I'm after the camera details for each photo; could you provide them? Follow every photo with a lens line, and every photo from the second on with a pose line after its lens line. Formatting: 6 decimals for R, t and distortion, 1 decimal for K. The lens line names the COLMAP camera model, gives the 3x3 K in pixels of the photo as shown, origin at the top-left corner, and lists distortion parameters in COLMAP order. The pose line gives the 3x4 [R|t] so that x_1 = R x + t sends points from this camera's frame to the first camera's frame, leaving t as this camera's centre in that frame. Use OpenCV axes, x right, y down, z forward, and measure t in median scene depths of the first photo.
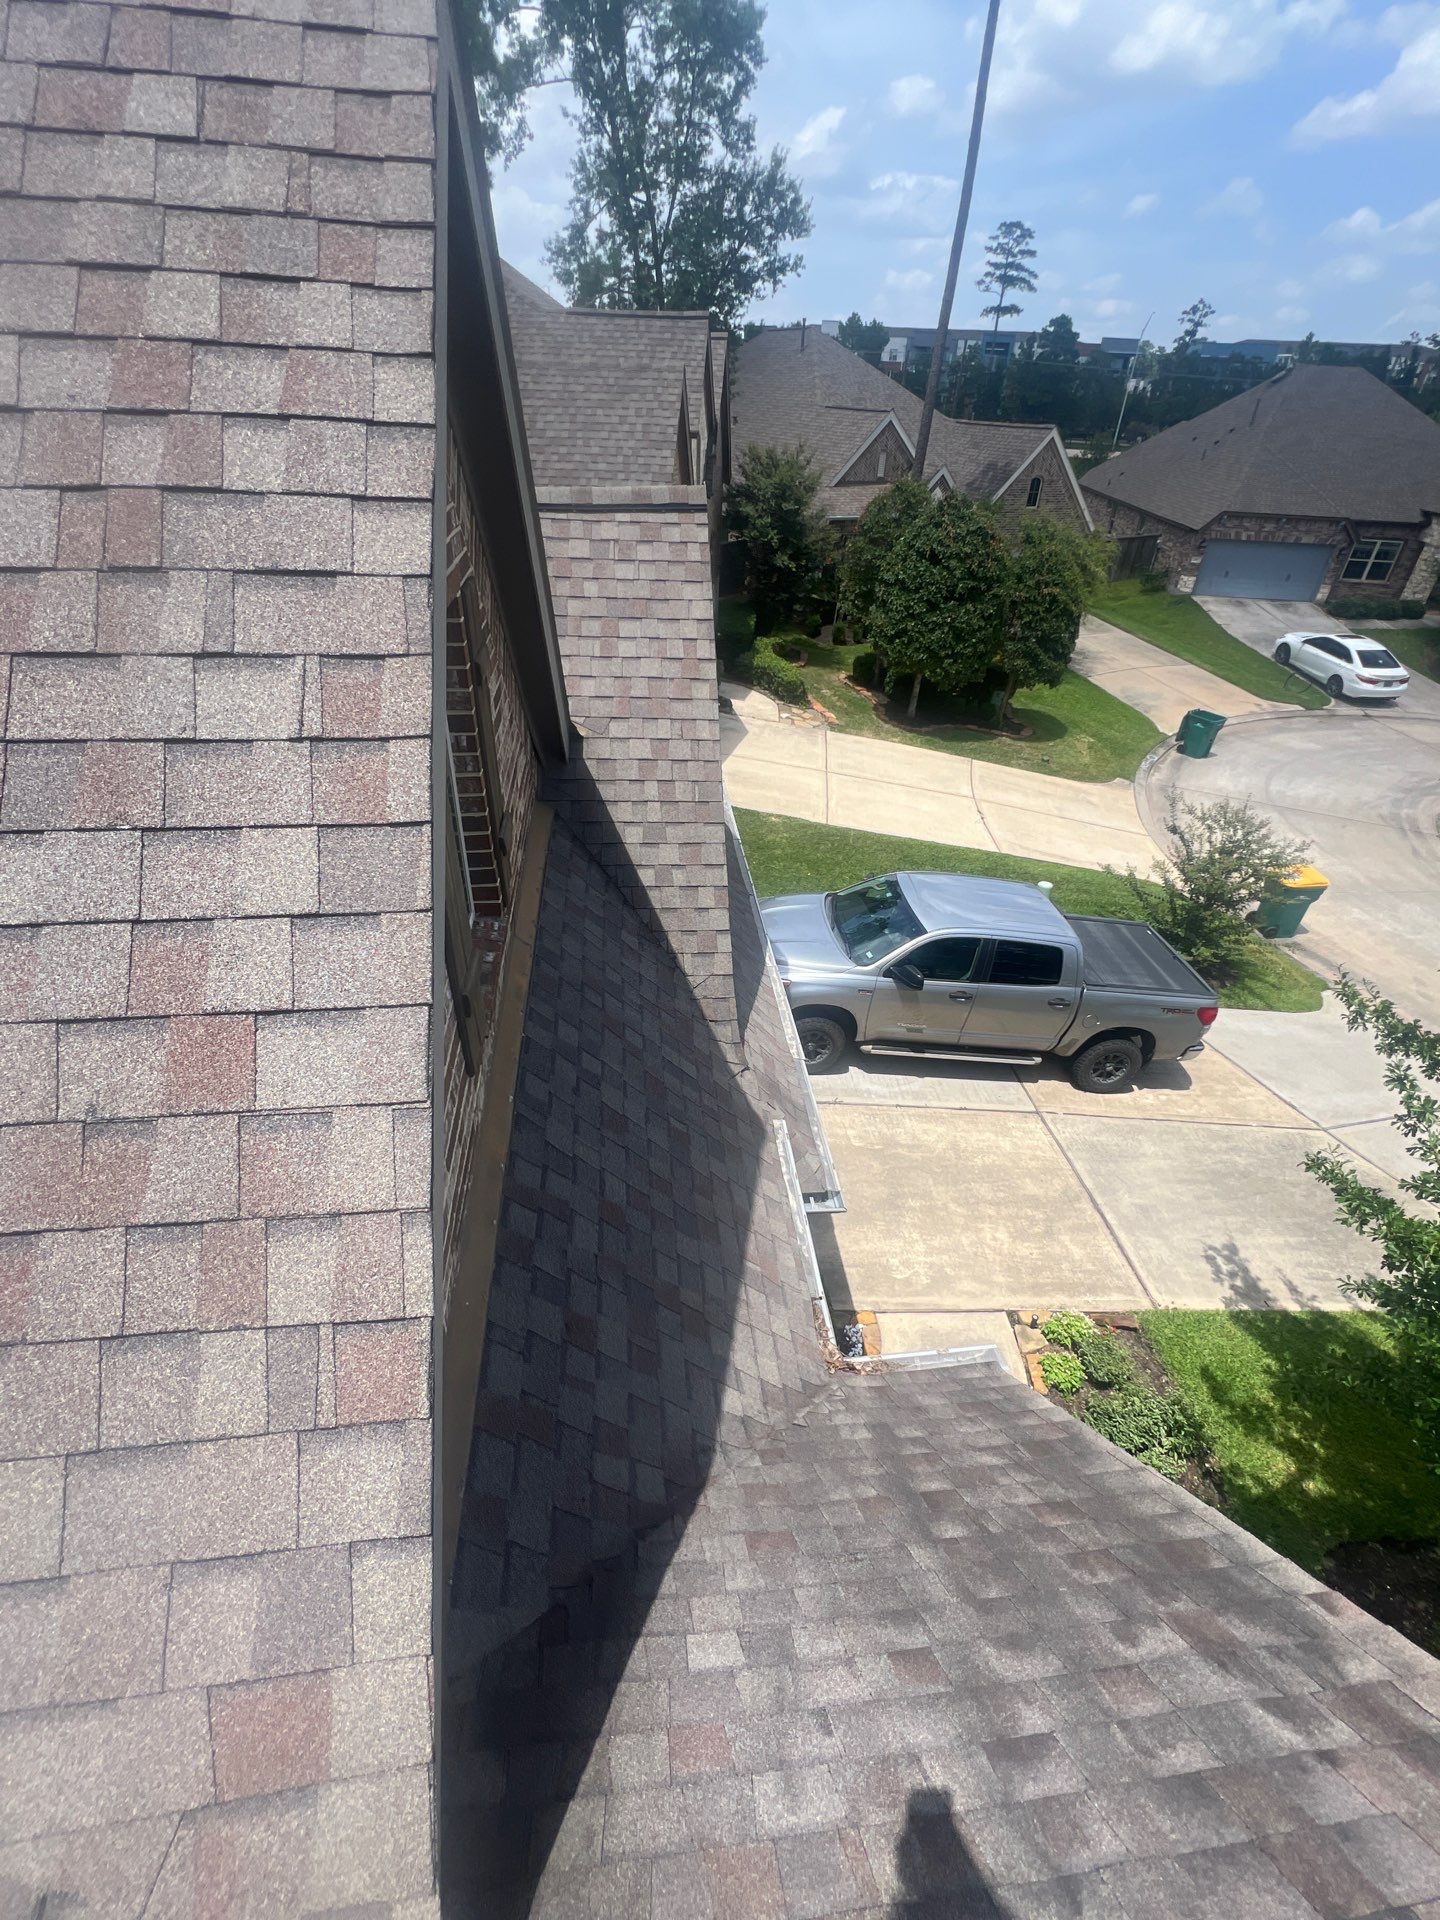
lens RADIAL K [[842.9, 0, 719.2], [0, 842.9, 963.8], [0, 0, 1]] dist [-0.002677, 0.001460]
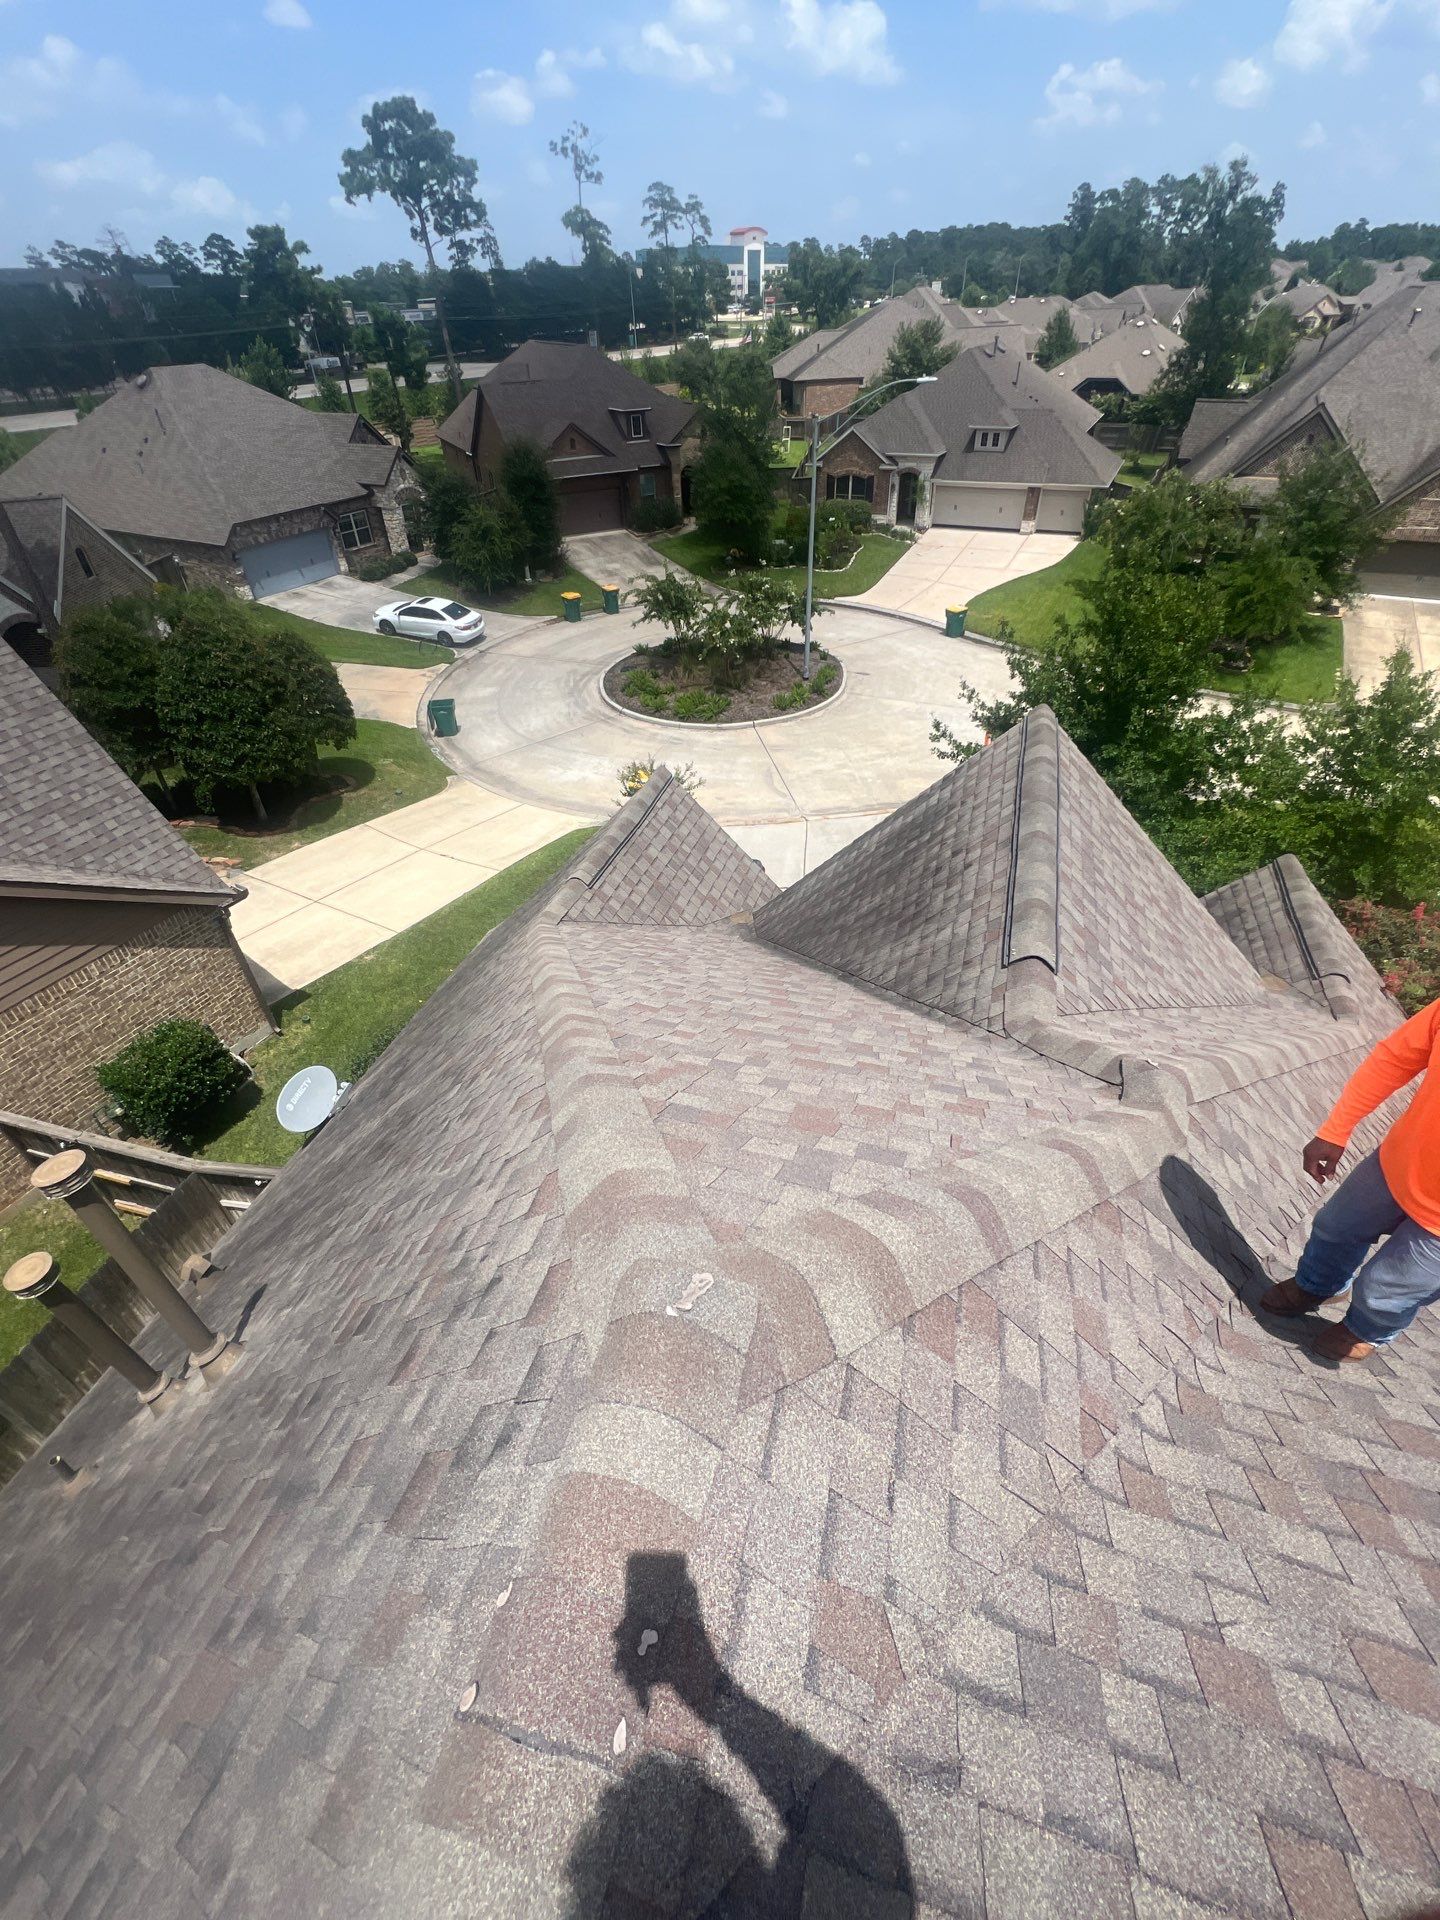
lens RADIAL K [[841.7, 0, 723.8], [0, 841.7, 964.4], [0, 0, 1]] dist [-0.004588, 0.000813]
pose [[0.392307, -0.611777, 0.686895, -0.559000], [0.556582, 0.752419, 0.352253, -0.323317], [-0.732333, 0.244122, 0.635683, -0.026221]]
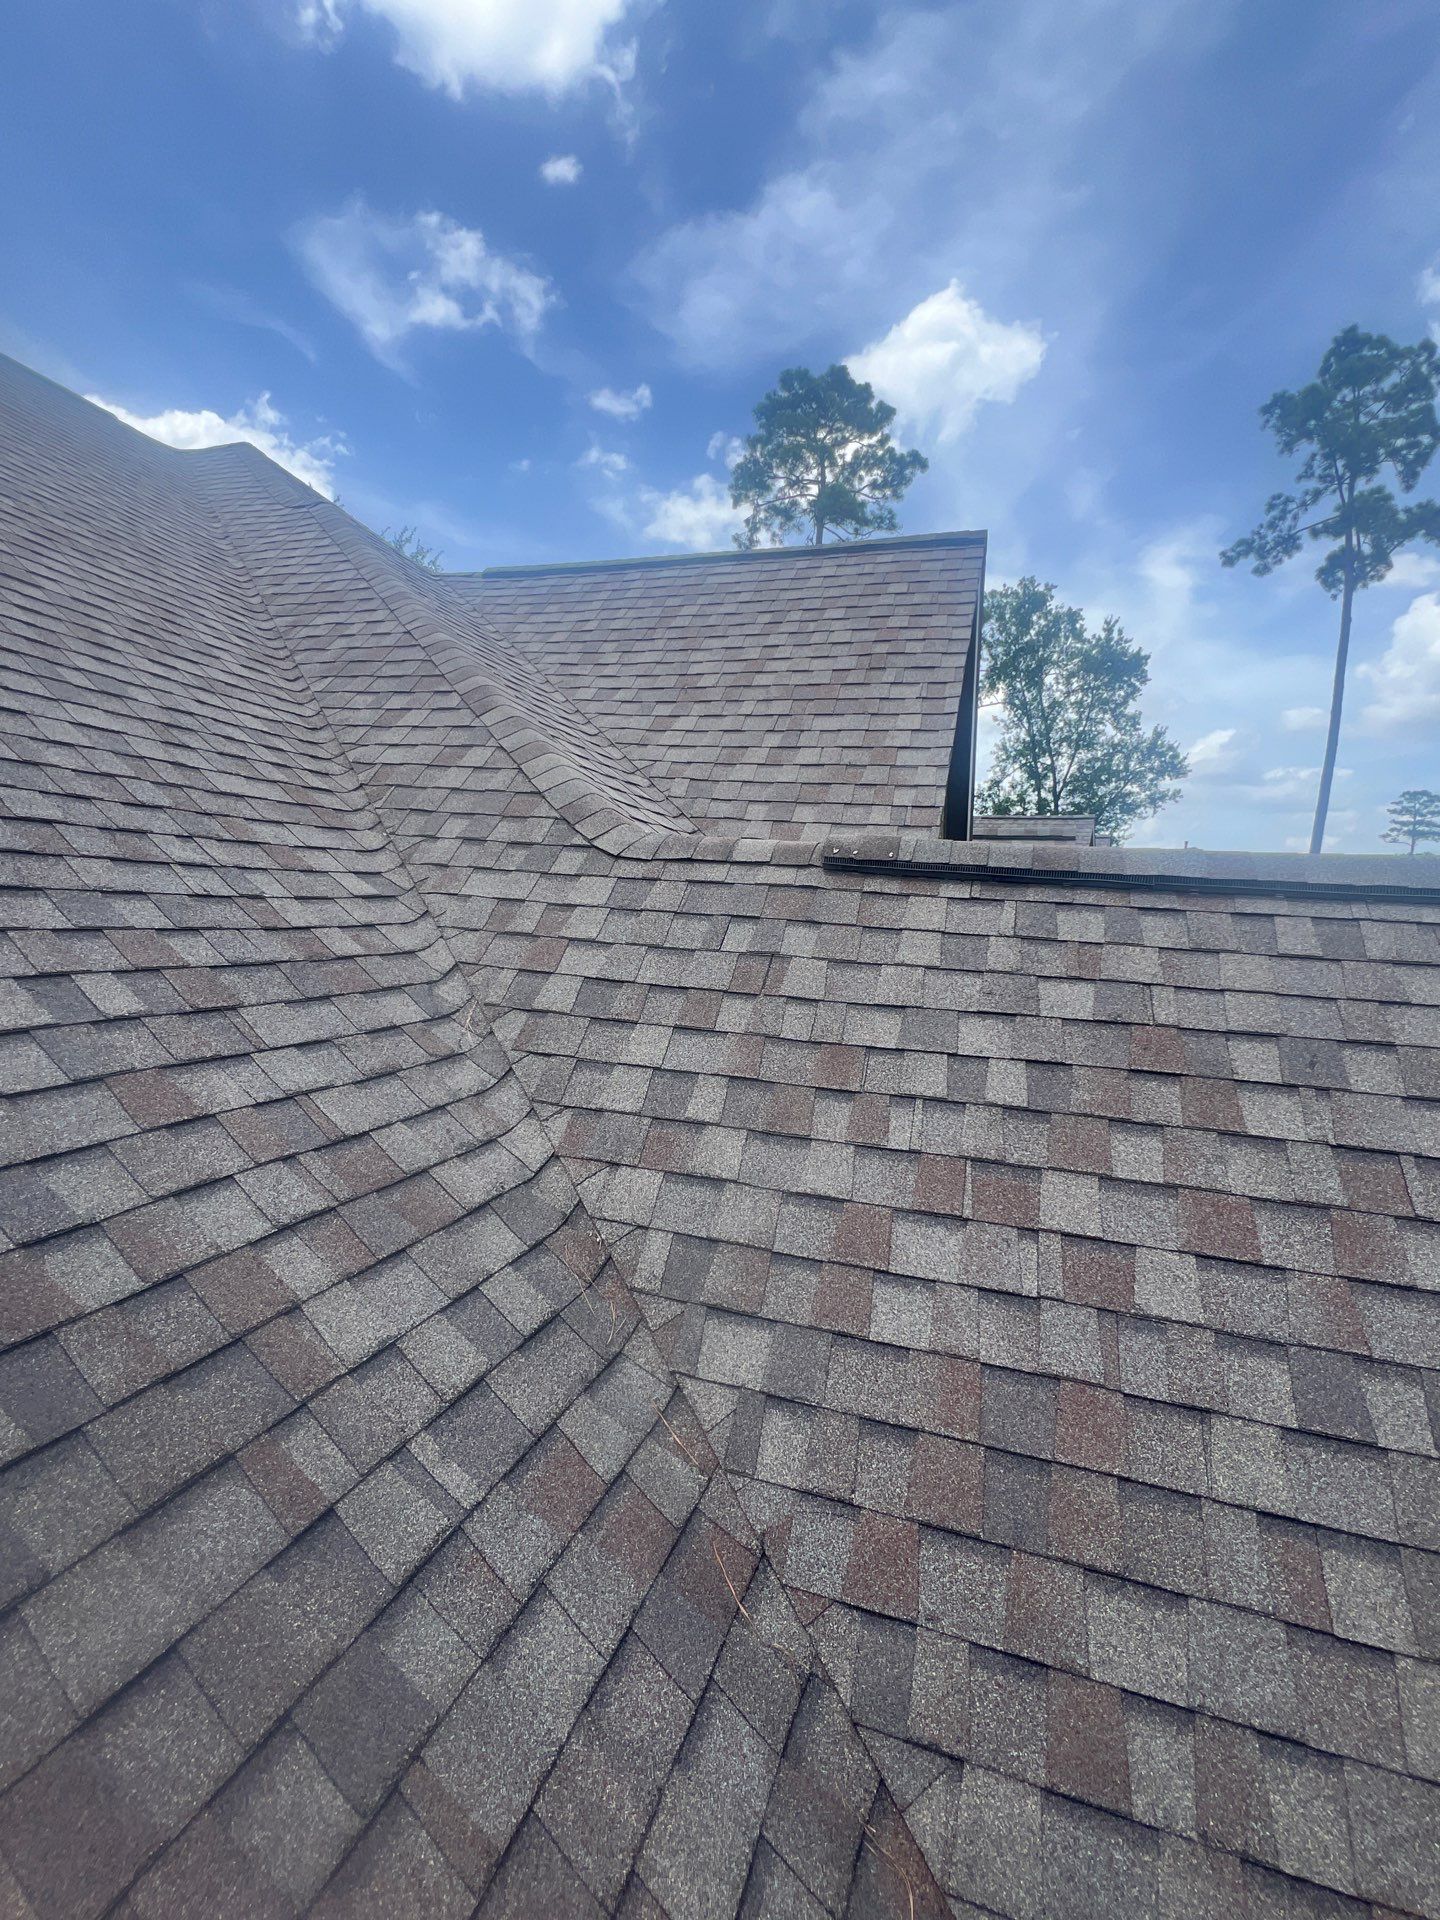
lens RADIAL K [[841.7, 0, 723.8], [0, 841.7, 964.4], [0, 0, 1]] dist [-0.004588, 0.000813]
pose [[0.909039, 0.051356, -0.413534, 0.019291], [-0.256391, 0.851234, -0.457892, 0.202437], [0.328498, 0.522268, 0.786972, -0.112709]]
